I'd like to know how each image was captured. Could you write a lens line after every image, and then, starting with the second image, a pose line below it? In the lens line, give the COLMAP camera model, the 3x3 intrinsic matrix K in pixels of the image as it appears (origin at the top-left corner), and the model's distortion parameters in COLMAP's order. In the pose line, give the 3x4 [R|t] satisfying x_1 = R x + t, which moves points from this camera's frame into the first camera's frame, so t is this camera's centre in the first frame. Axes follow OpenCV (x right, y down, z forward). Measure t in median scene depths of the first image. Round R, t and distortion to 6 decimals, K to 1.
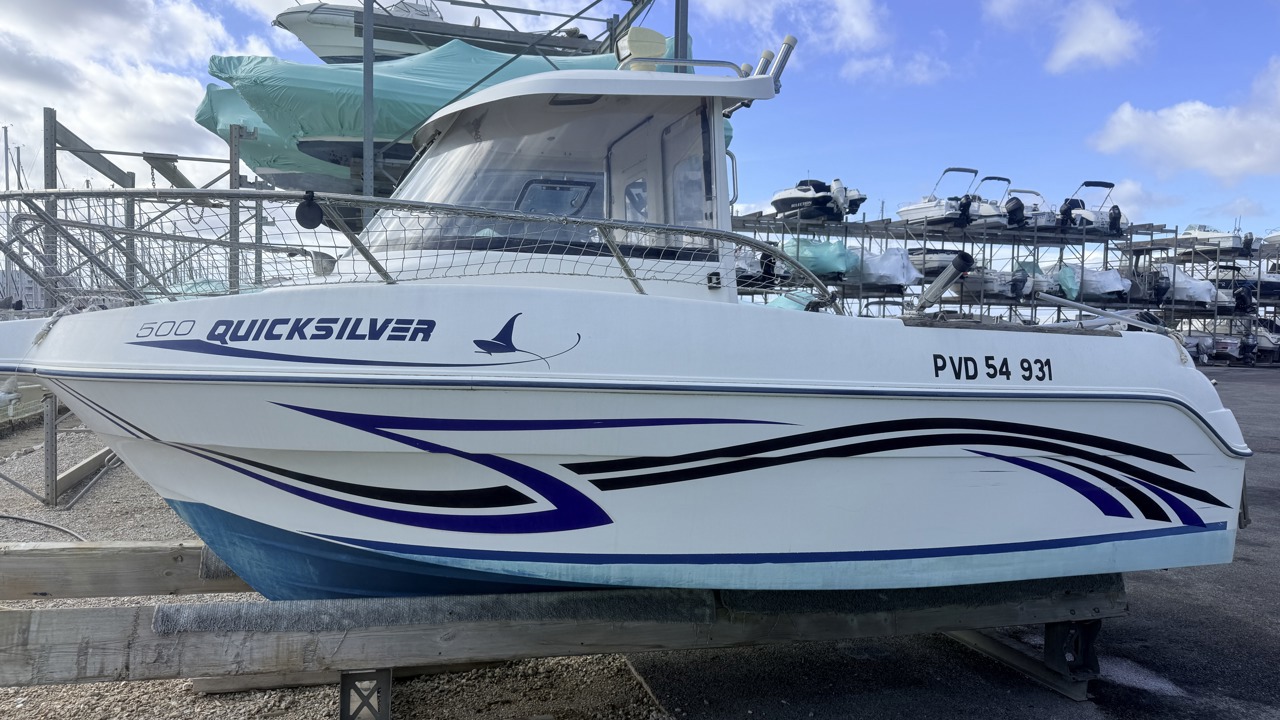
lens RADIAL K [[887.3, 0, 651.1], [0, 887.3, 353.1], [0, 0, 1]] dist [0.018359, -0.035166]
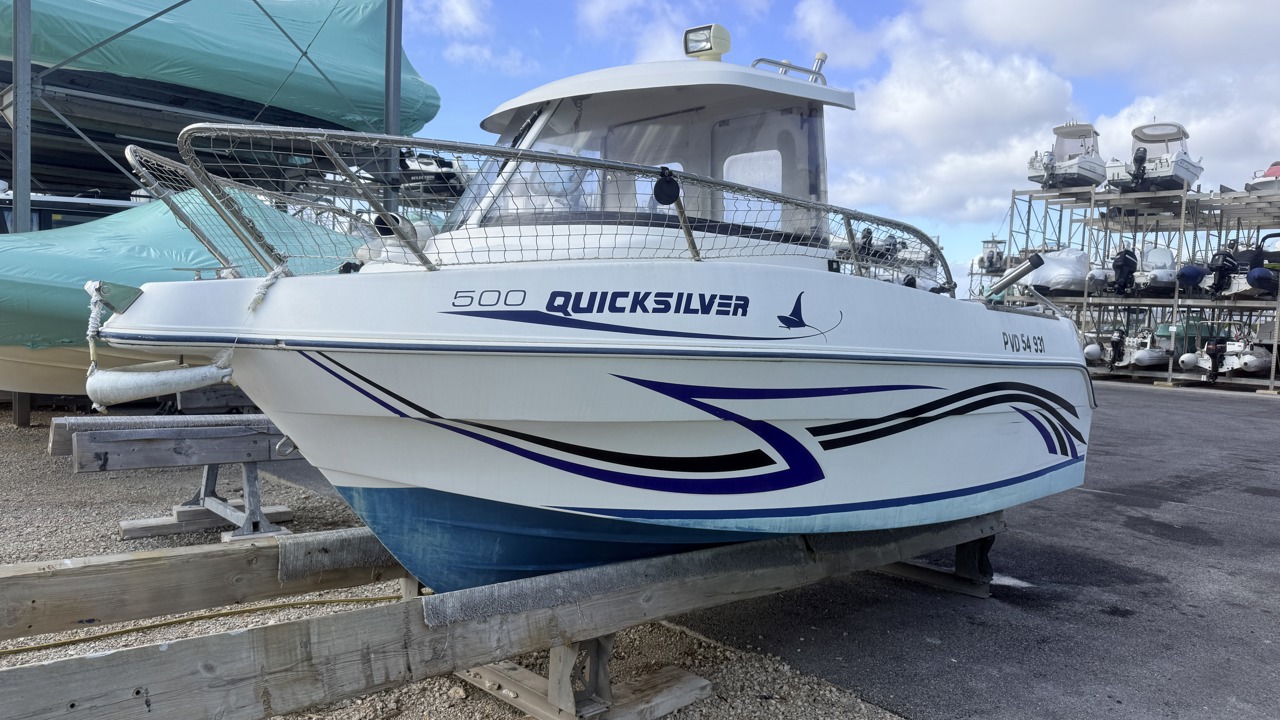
lens RADIAL K [[887.3, 0, 635.9], [0, 887.3, 361.2], [0, 0, 1]] dist [0.018359, -0.035166]
pose [[0.895562, -0.004716, 0.444911, -0.775530], [-0.011096, 0.999396, 0.032928, 0.006155], [-0.444798, -0.034426, 0.894969, 0.088913]]
